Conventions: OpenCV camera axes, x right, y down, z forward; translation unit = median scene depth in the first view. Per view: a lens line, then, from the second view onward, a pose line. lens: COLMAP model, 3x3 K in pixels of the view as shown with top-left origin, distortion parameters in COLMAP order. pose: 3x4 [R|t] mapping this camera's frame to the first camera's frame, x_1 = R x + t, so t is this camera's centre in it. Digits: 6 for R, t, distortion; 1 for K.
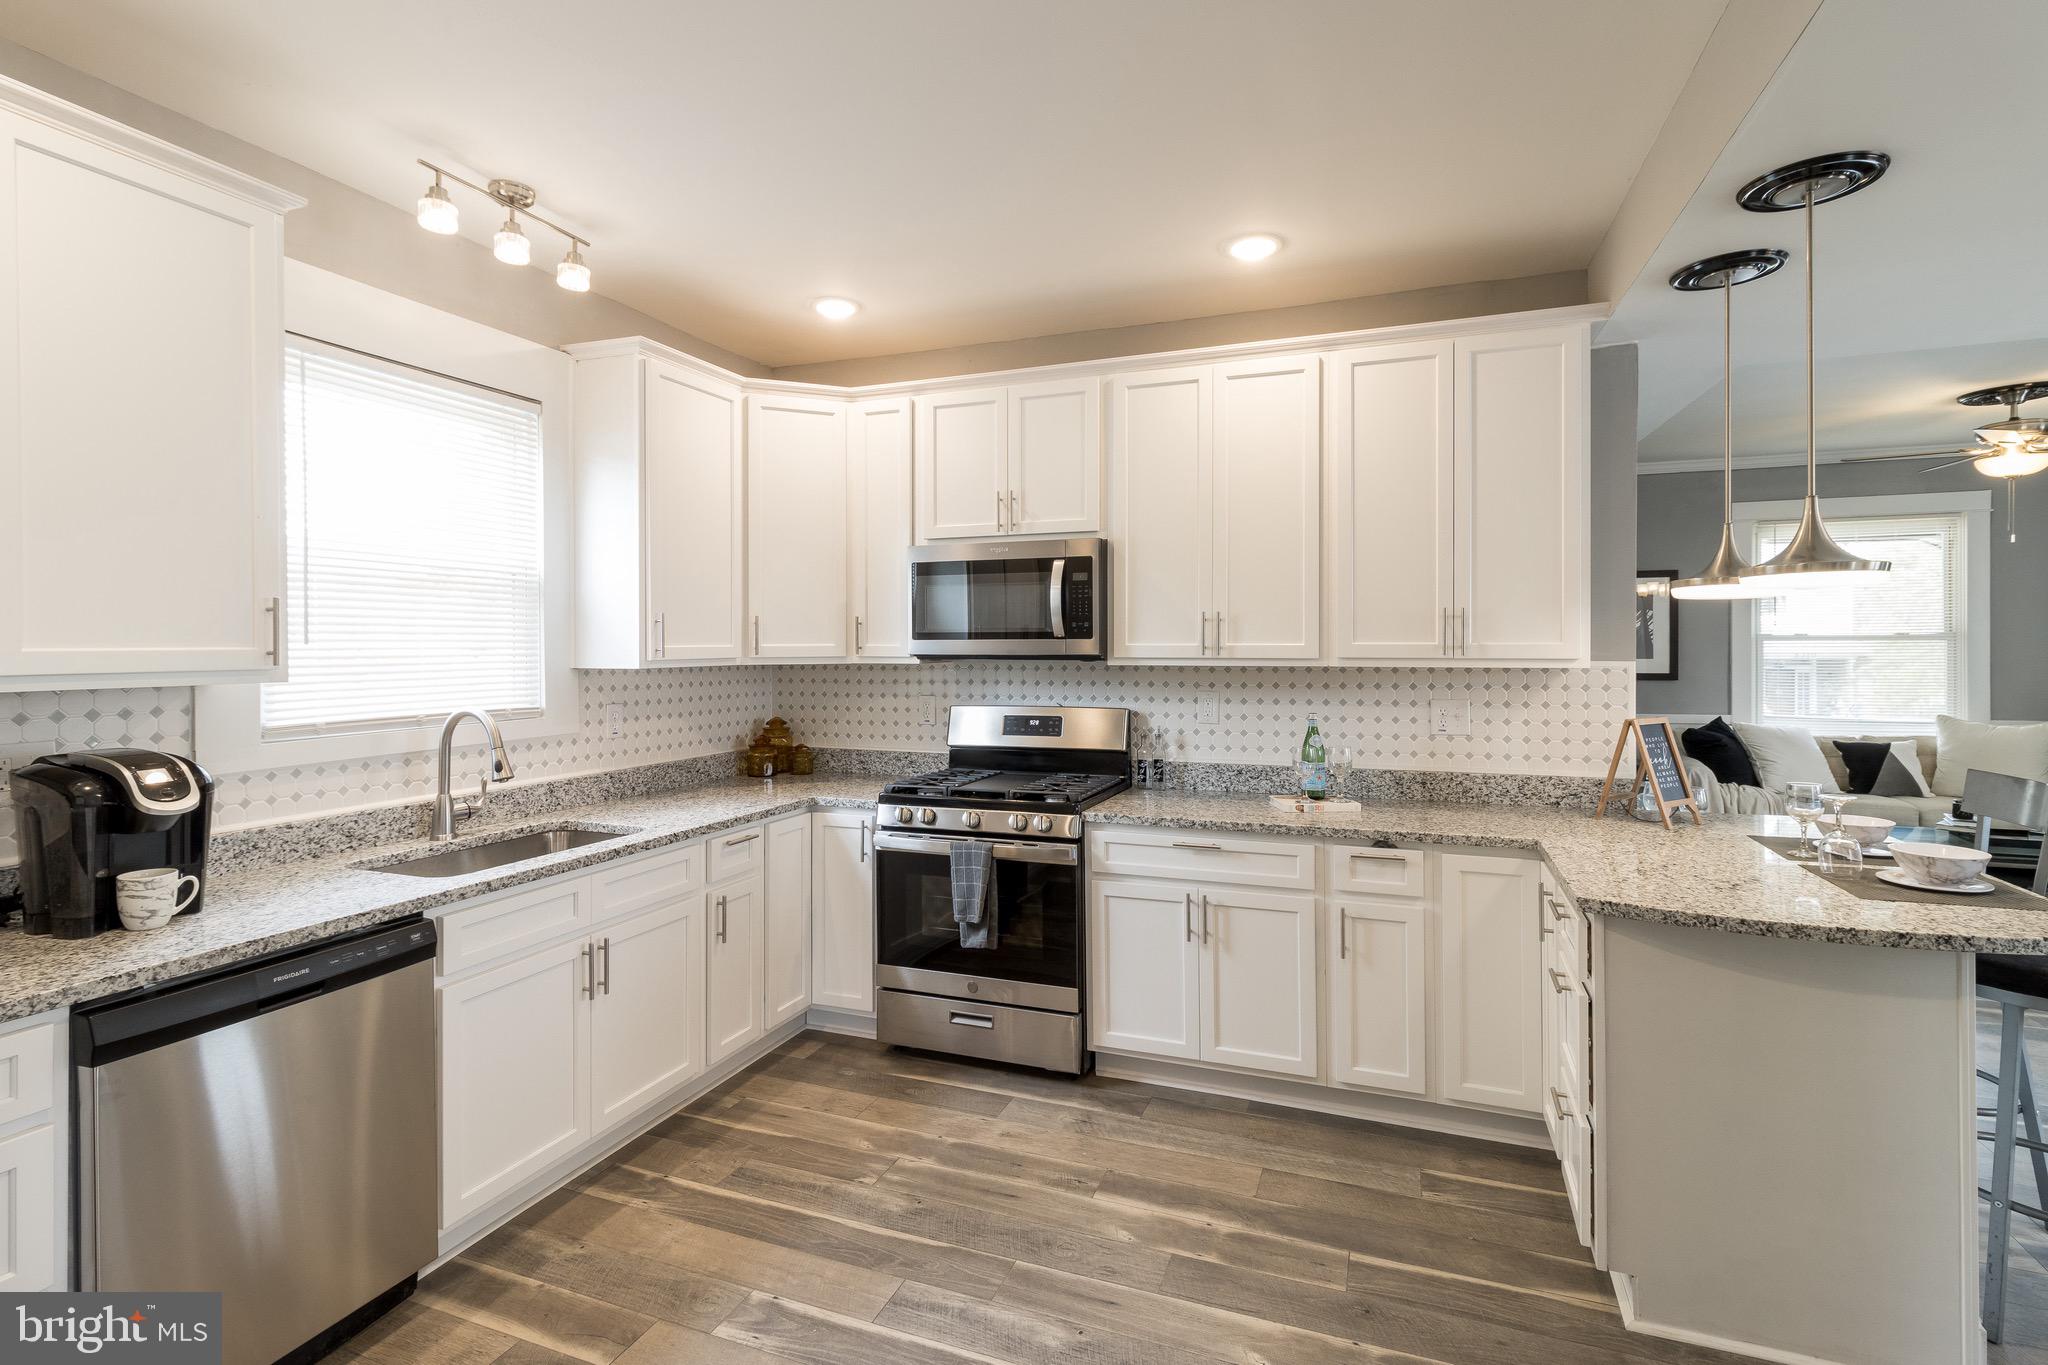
lens RADIAL K [[940.4, 0, 1030.0], [0, 940.4, 651.1], [0, 0, 1]] dist [0.000741, 0.000146]
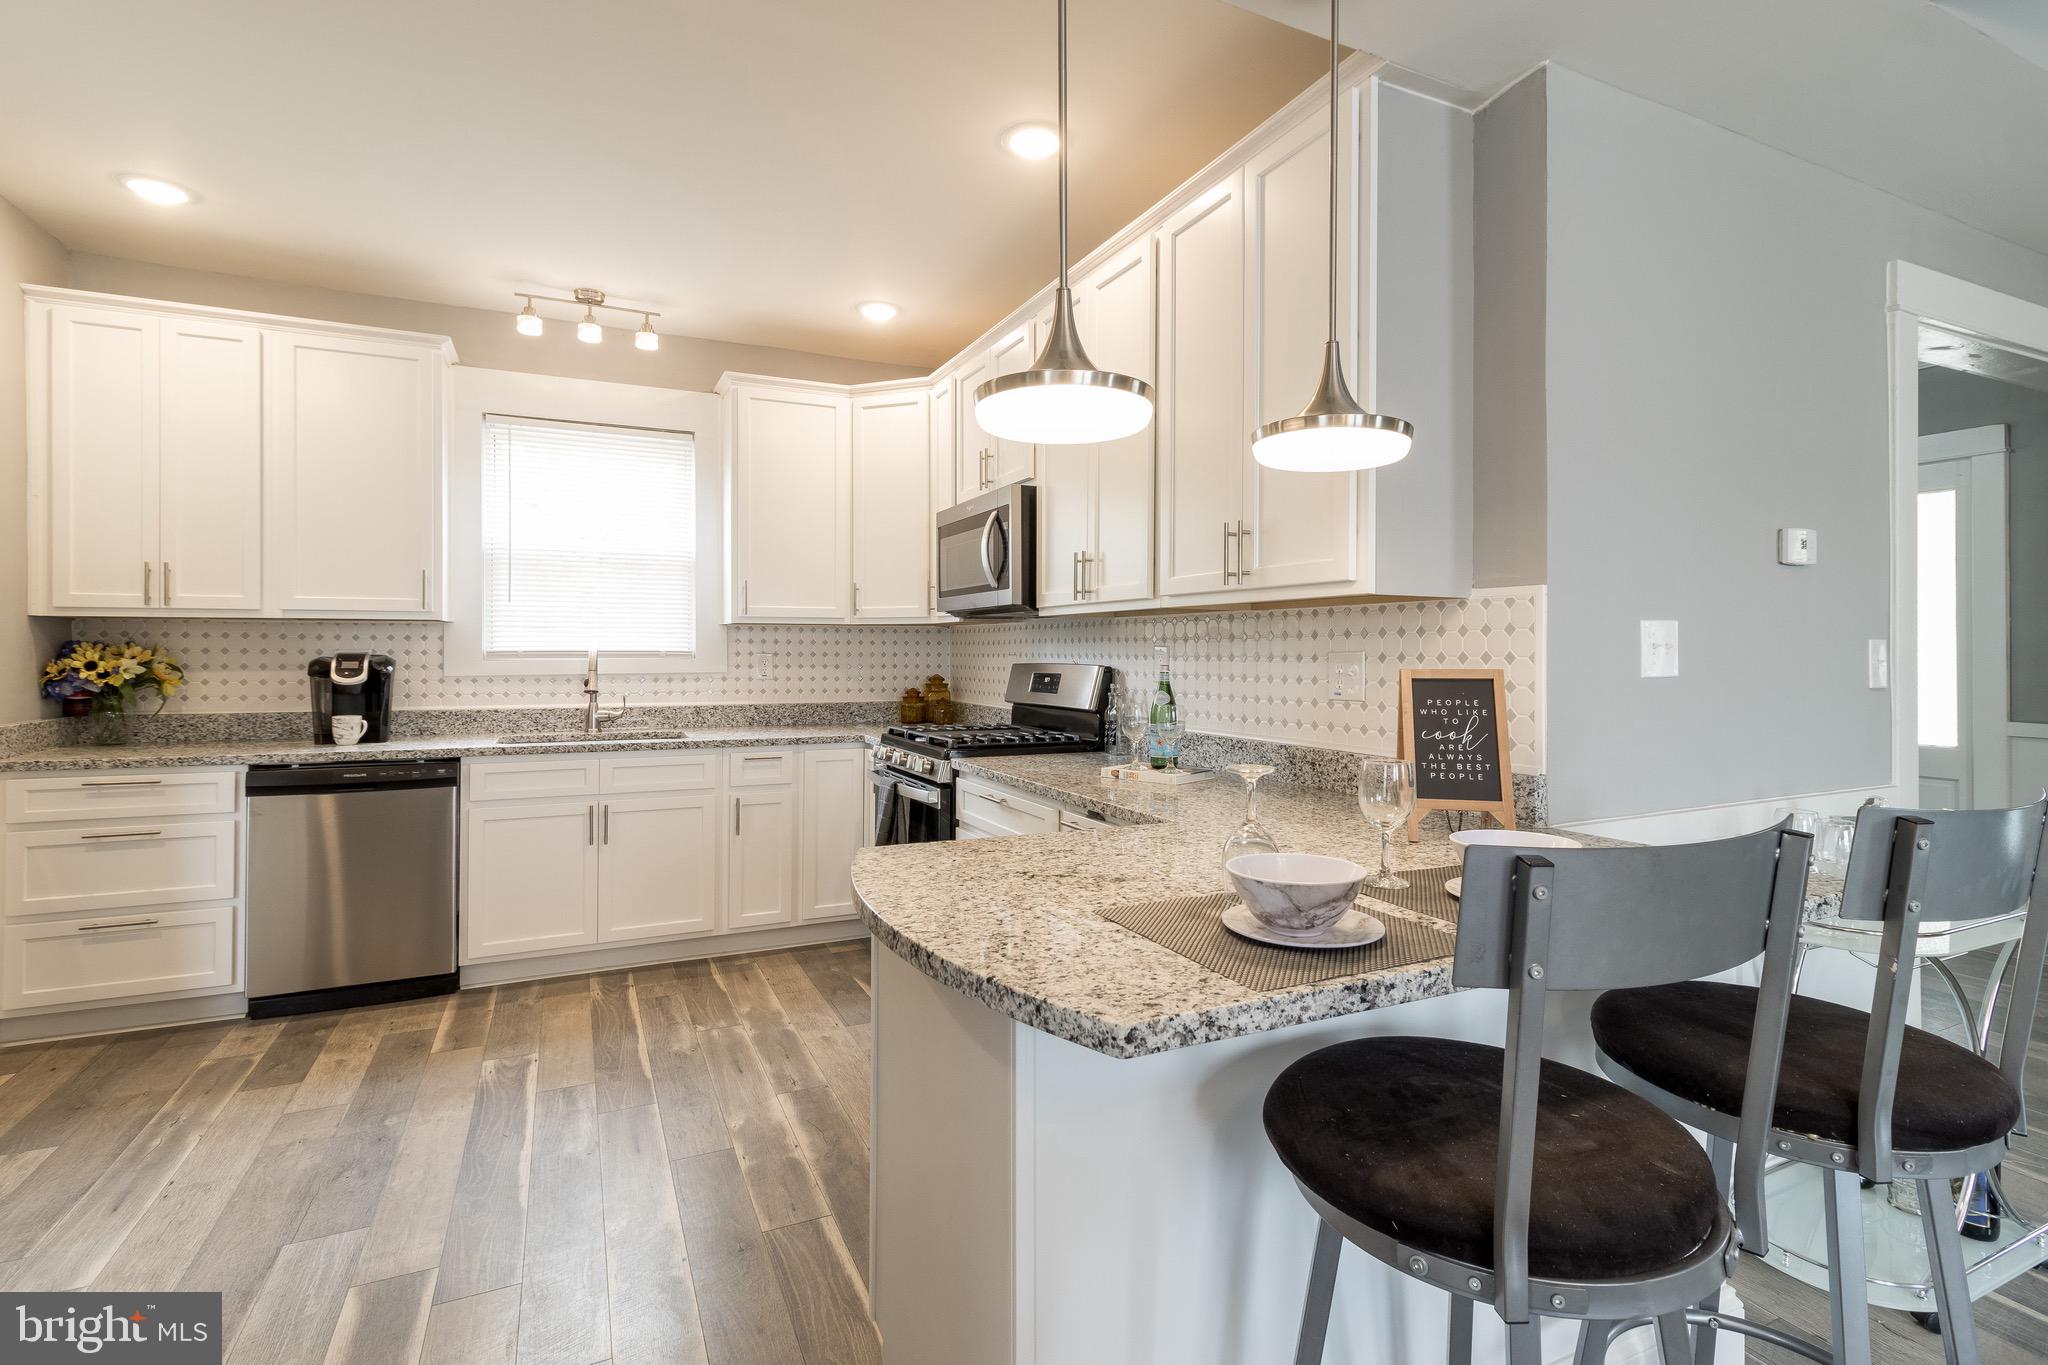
lens RADIAL K [[940.4, 0, 1033.4], [0, 940.4, 649.6], [0, 0, 1]] dist [0.000741, 0.000146]
pose [[0.736712, 0.004022, -0.676195, 0.786704], [-0.008219, 0.999962, -0.003007, 0.056123], [0.676157, 0.007773, 0.736717, 0.312691]]
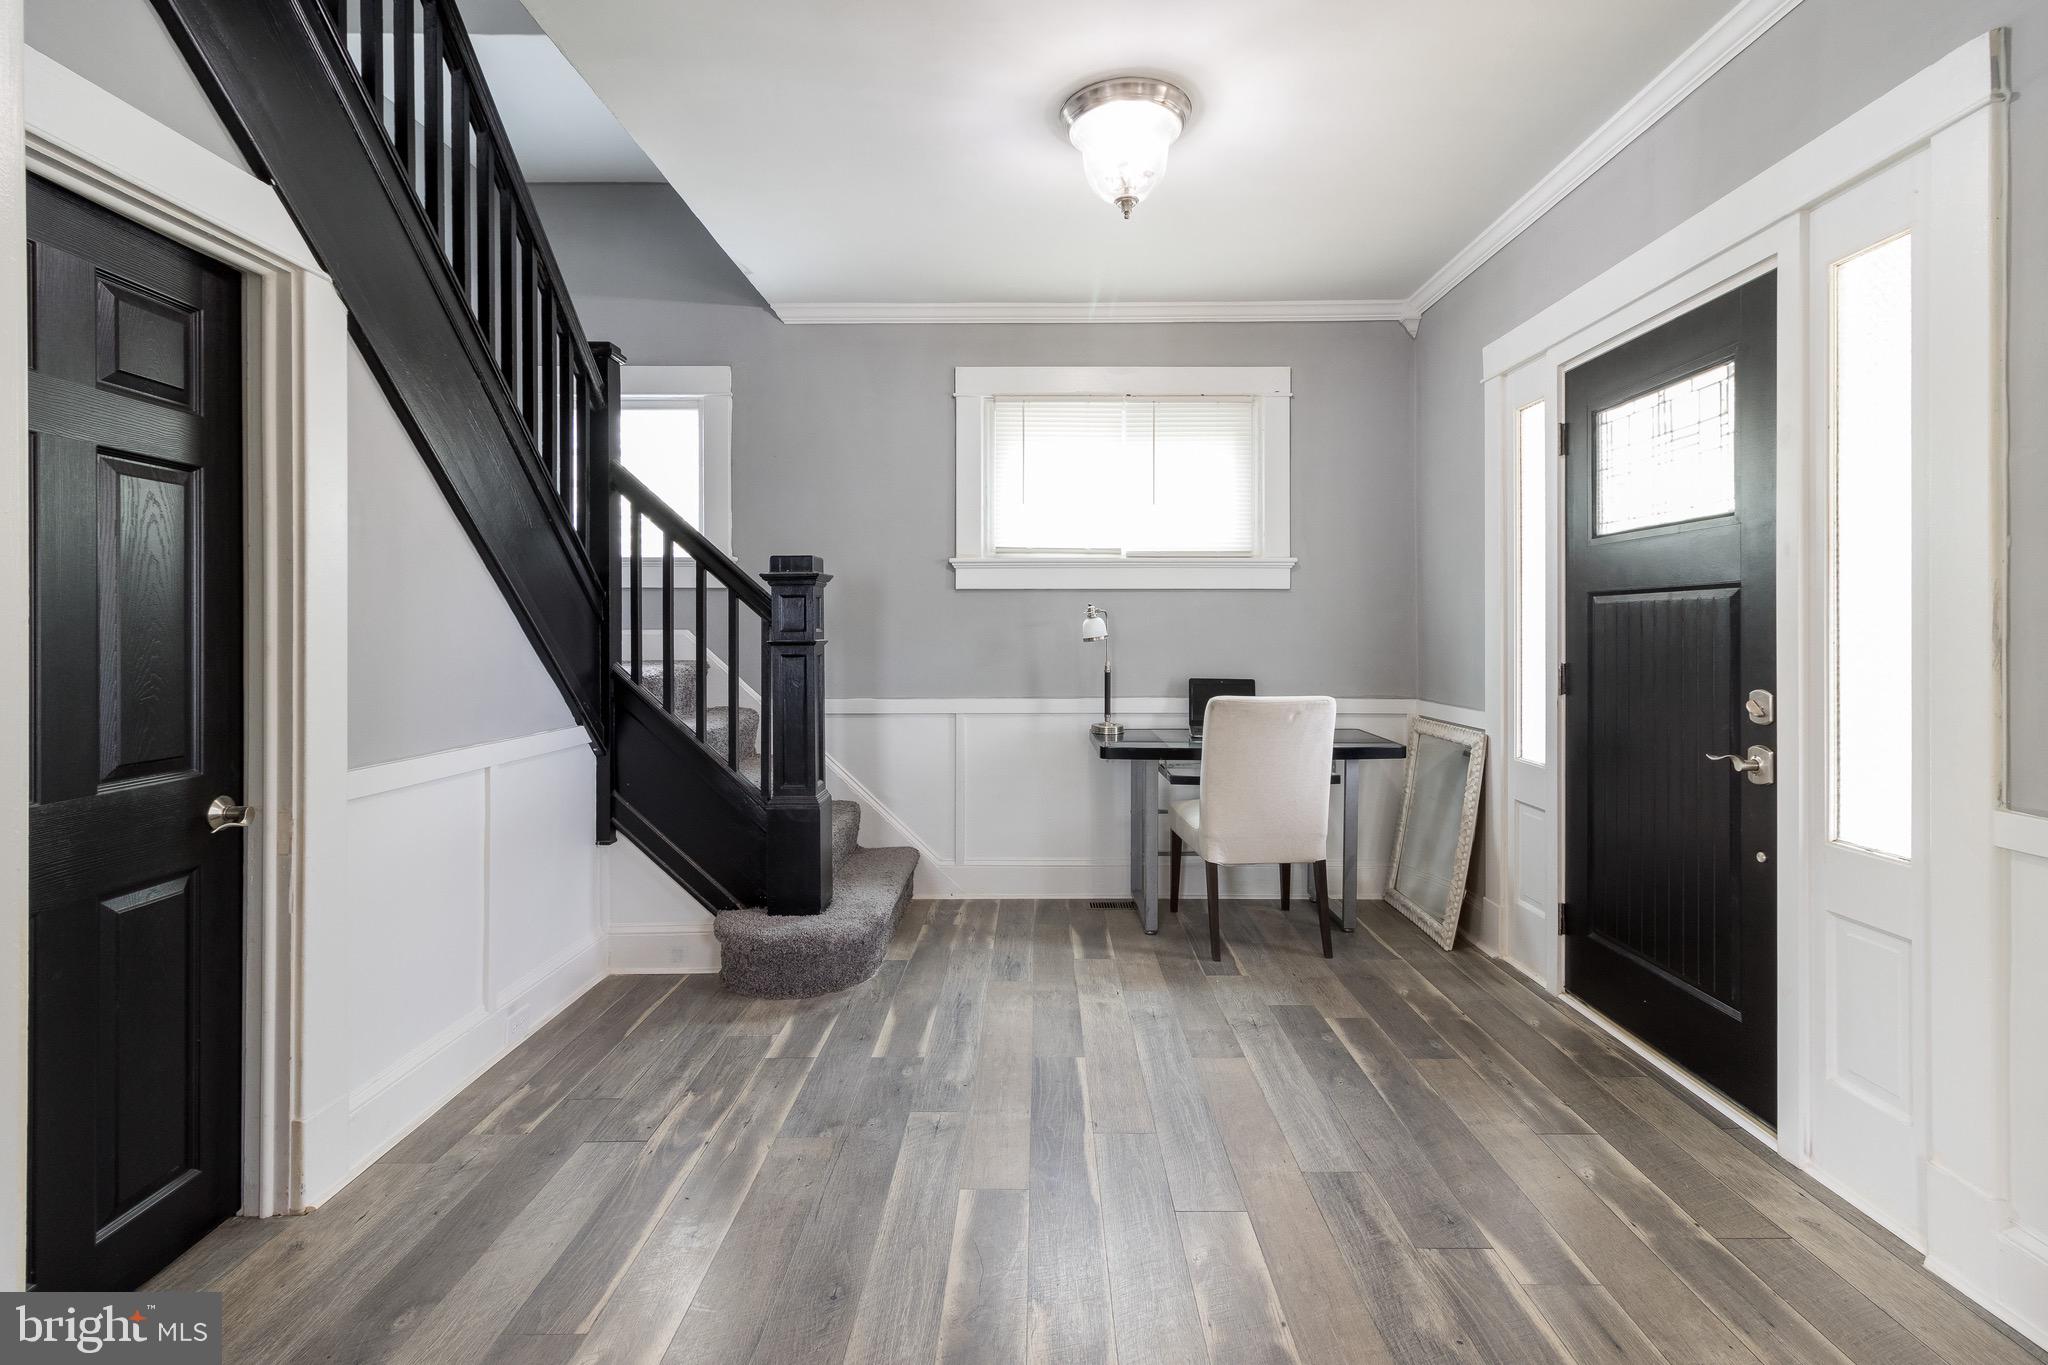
lens RADIAL K [[940.4, 0, 1033.0], [0, 940.4, 628.9], [0, 0, 1]] dist [0.000741, 0.000146]
pose [[0.364228, 0.002680, -0.931306, 1.195654], [-0.010919, 0.999939, -0.001392, 0.052968], [0.931246, 0.010676, 0.364235, 1.614976]]
